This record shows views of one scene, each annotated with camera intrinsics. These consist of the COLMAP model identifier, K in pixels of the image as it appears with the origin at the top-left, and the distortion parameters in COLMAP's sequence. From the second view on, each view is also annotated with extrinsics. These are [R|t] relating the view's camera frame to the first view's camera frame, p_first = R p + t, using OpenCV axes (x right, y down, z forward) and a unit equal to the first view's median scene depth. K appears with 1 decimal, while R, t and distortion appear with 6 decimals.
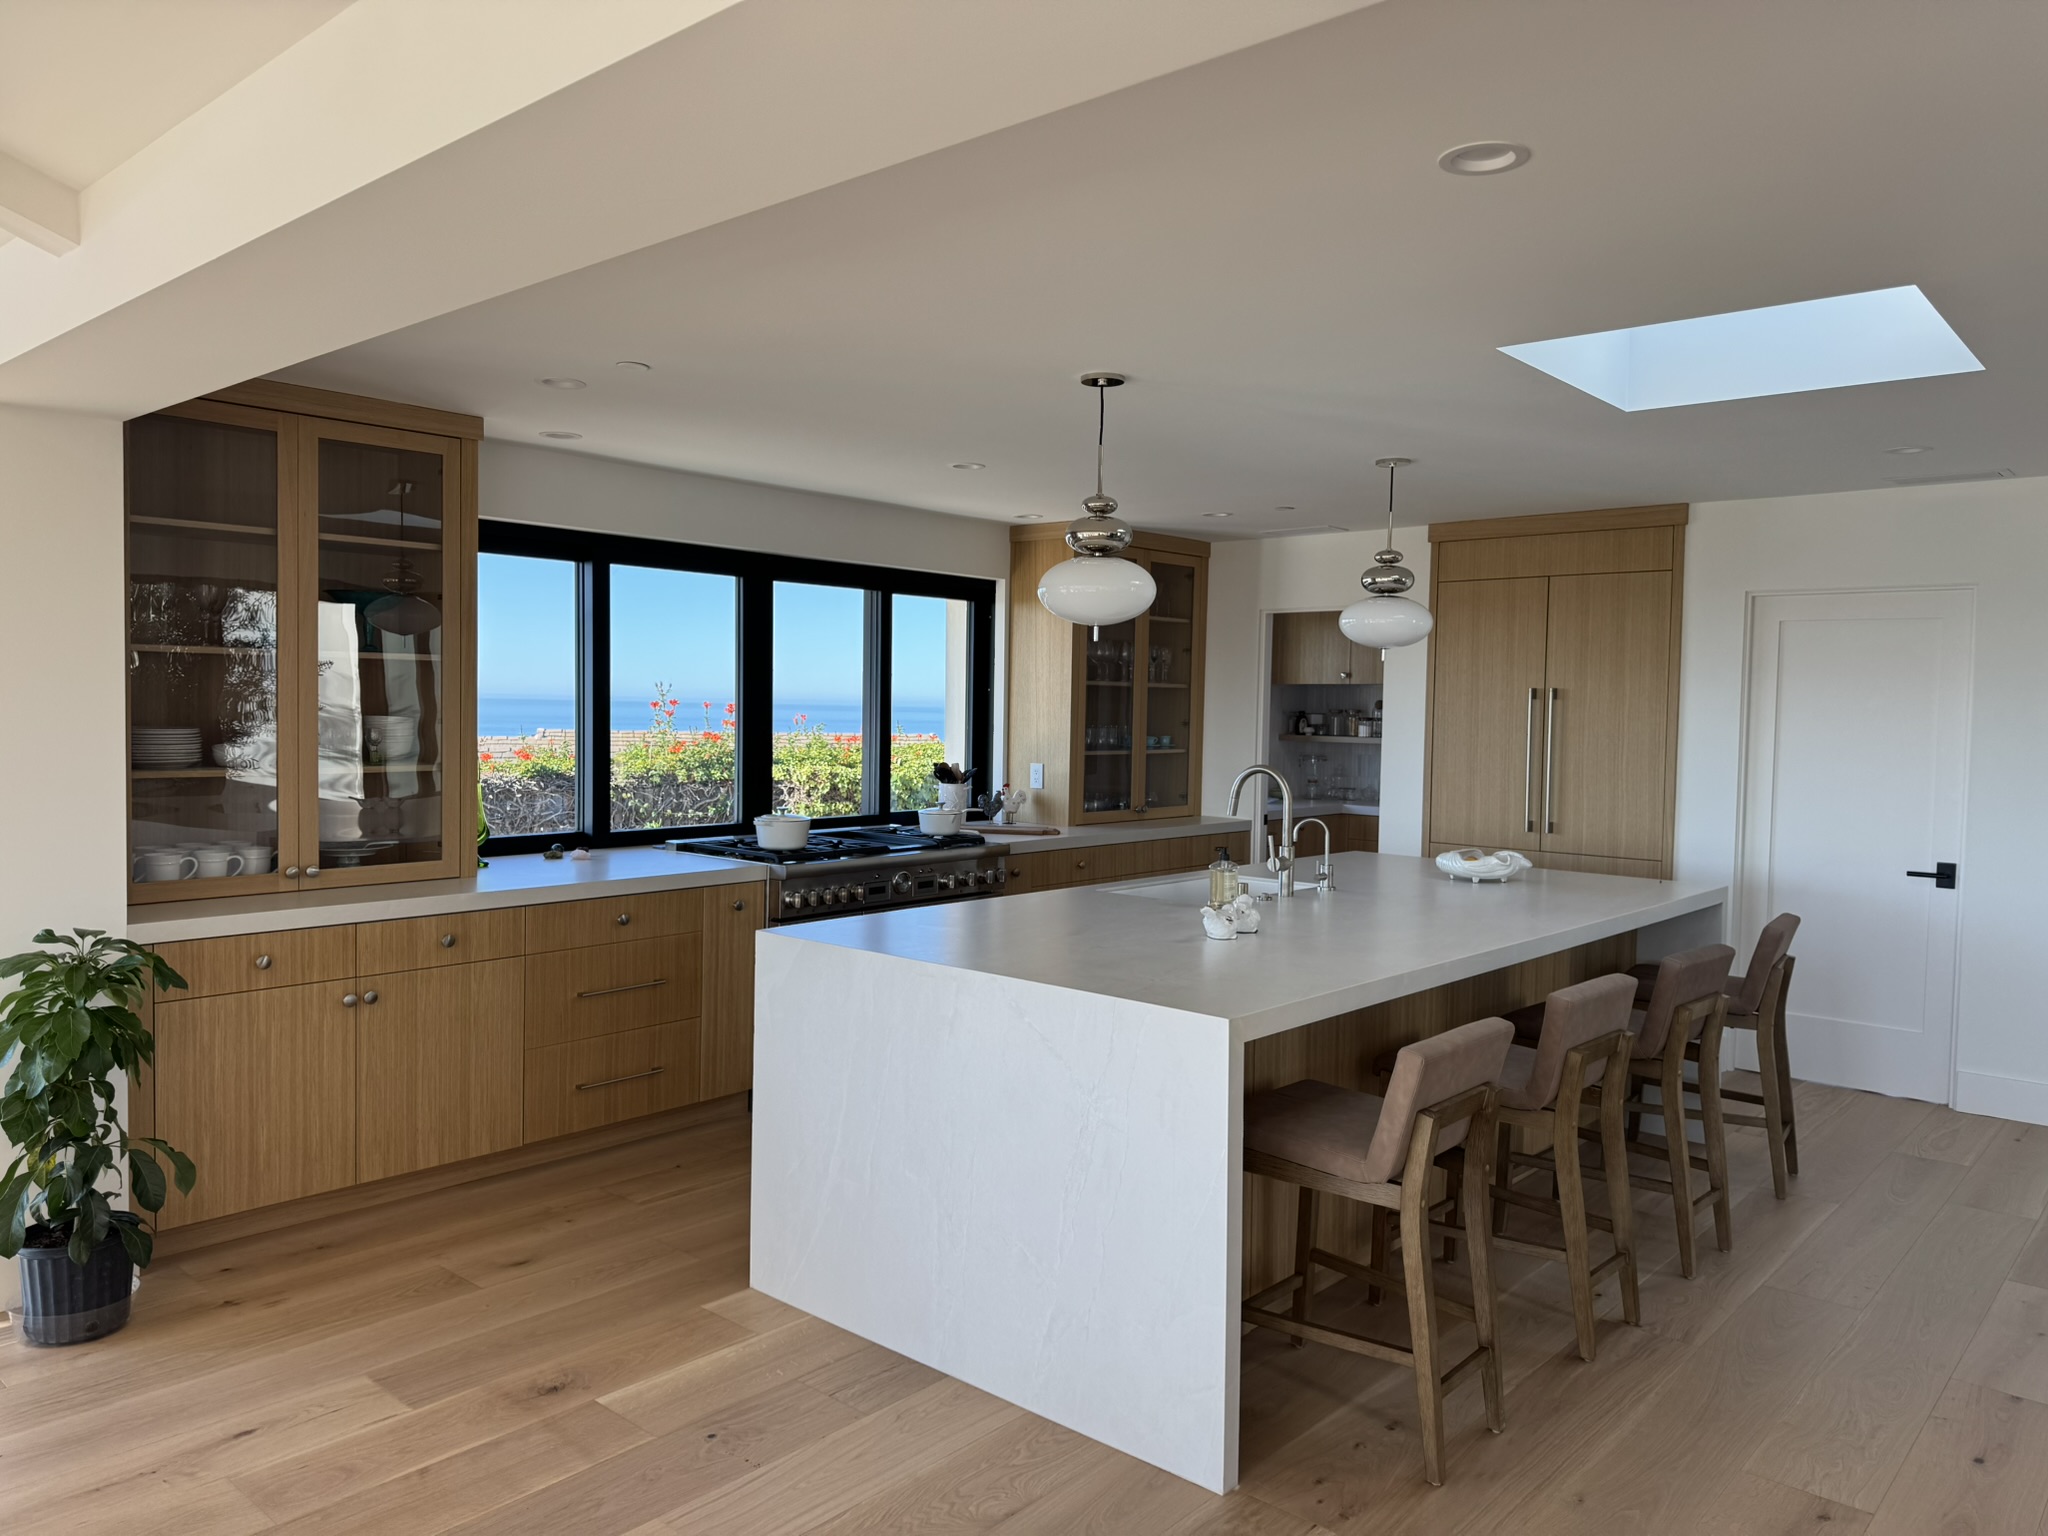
lens RADIAL K [[1430.9, 0, 1005.4], [0, 1430.9, 767.4], [0, 0, 1]] dist [0.099578, -0.158431]
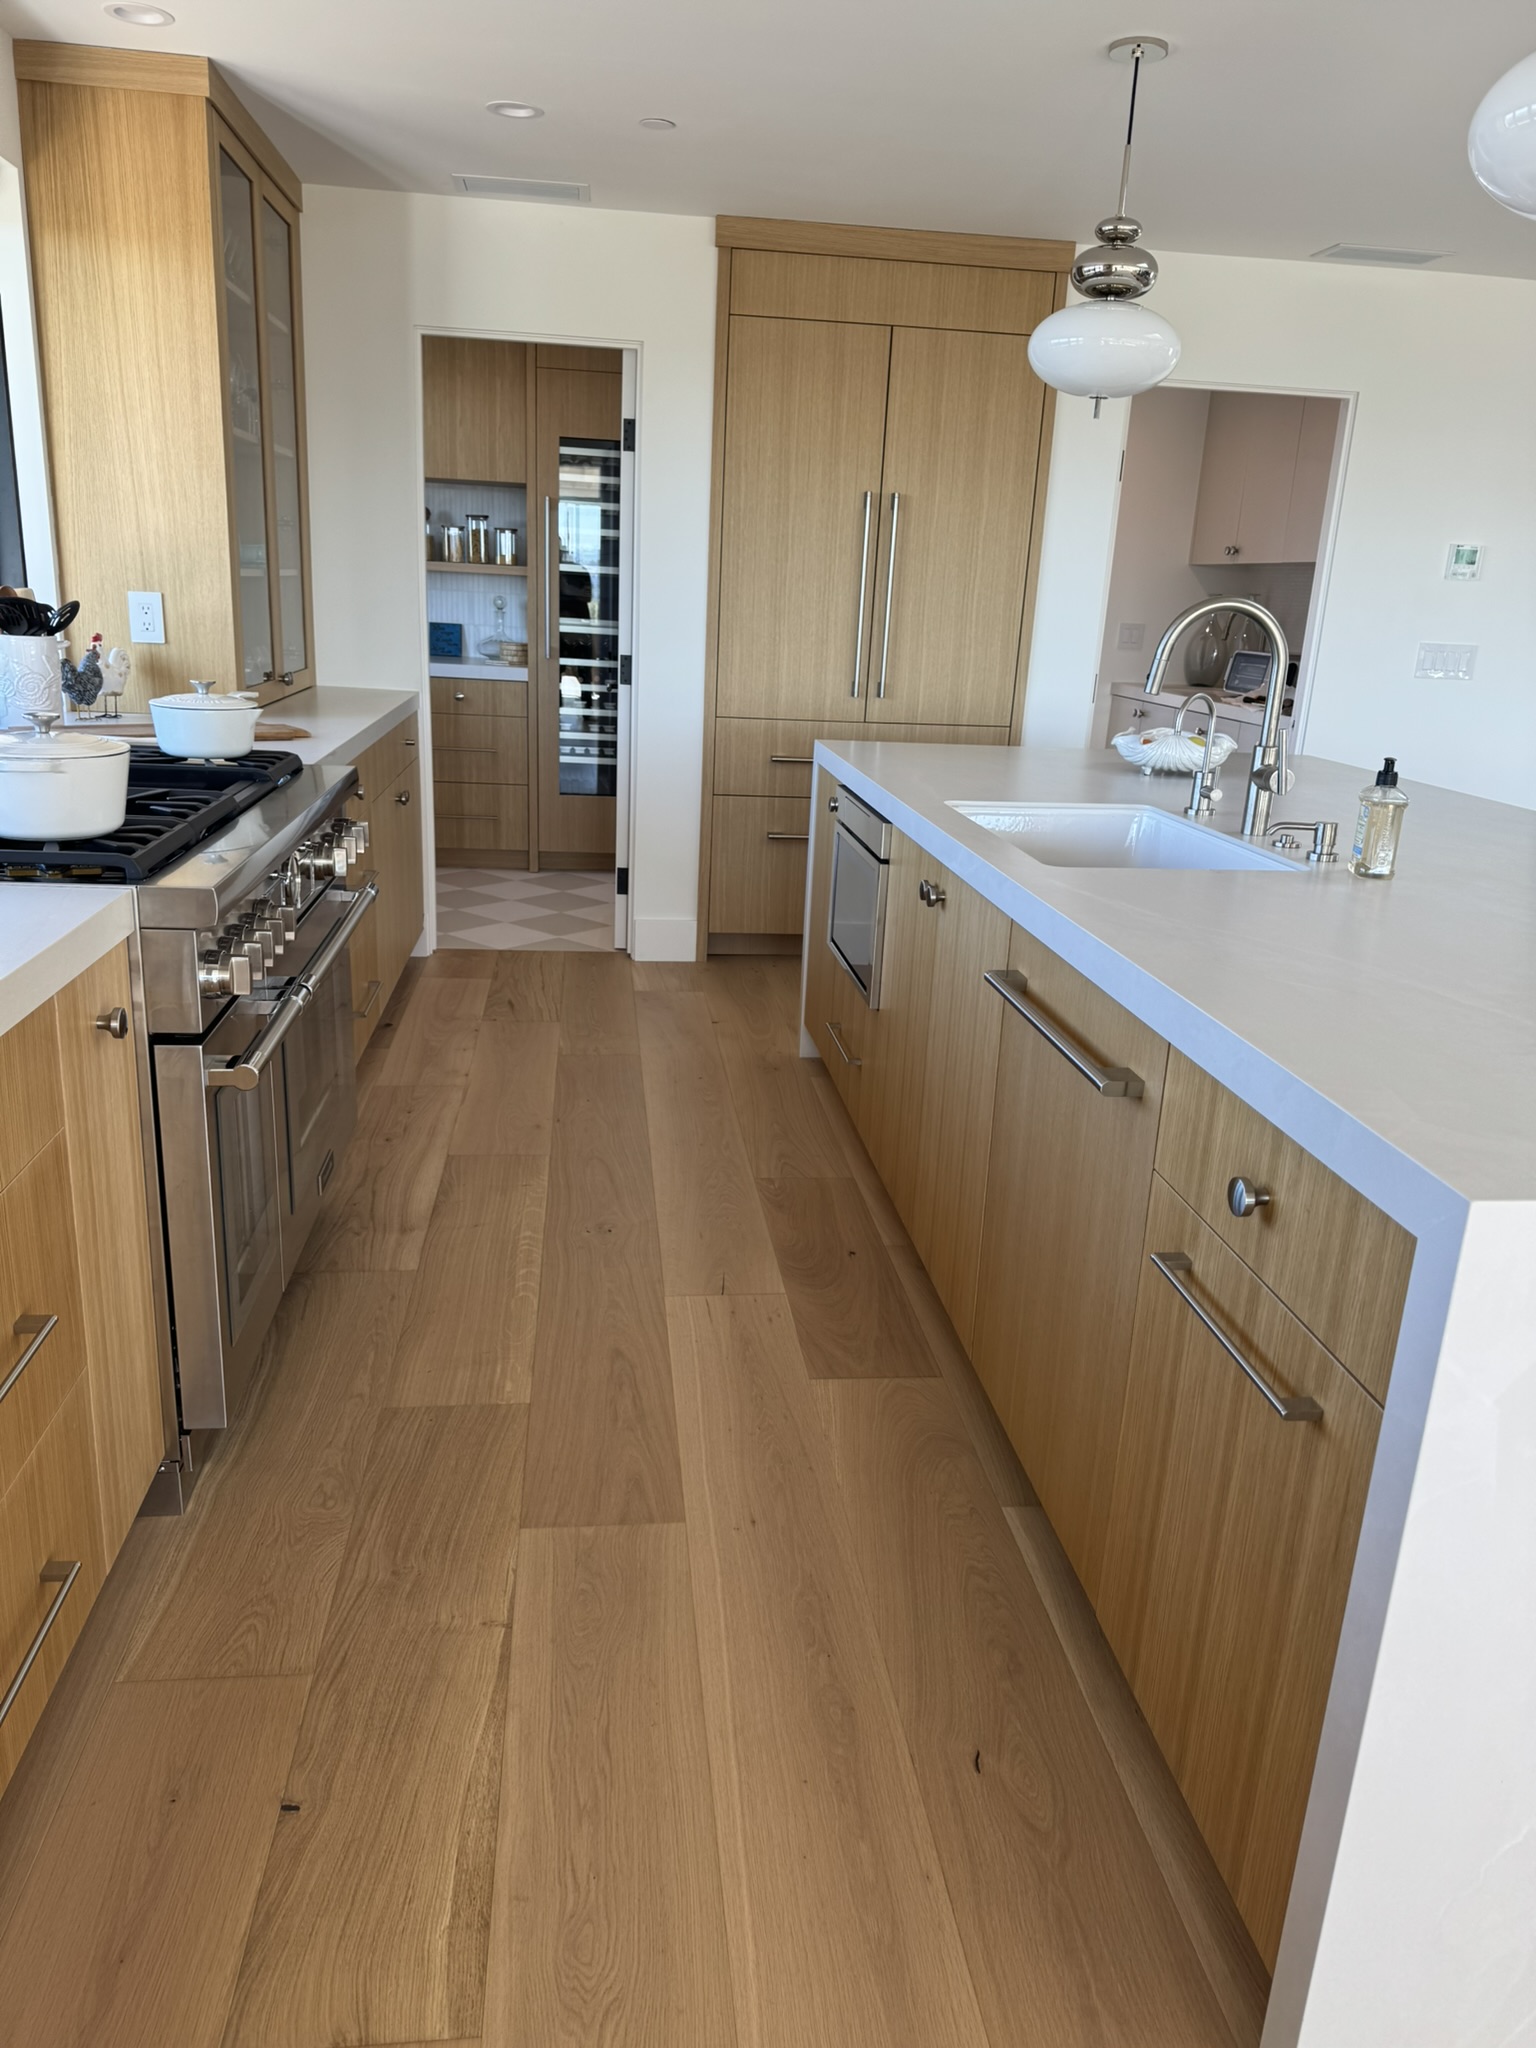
lens RADIAL K [[1443.4, 0, 768.0], [0, 1443.4, 1024.0], [0, 0, 1]] dist [0.188104, -0.390659]
pose [[0.663119, -0.201878, 0.720776, -0.301927], [-0.002002, 0.962461, 0.271412, 0.002767], [-0.748511, -0.181421, 0.637822, 0.603262]]
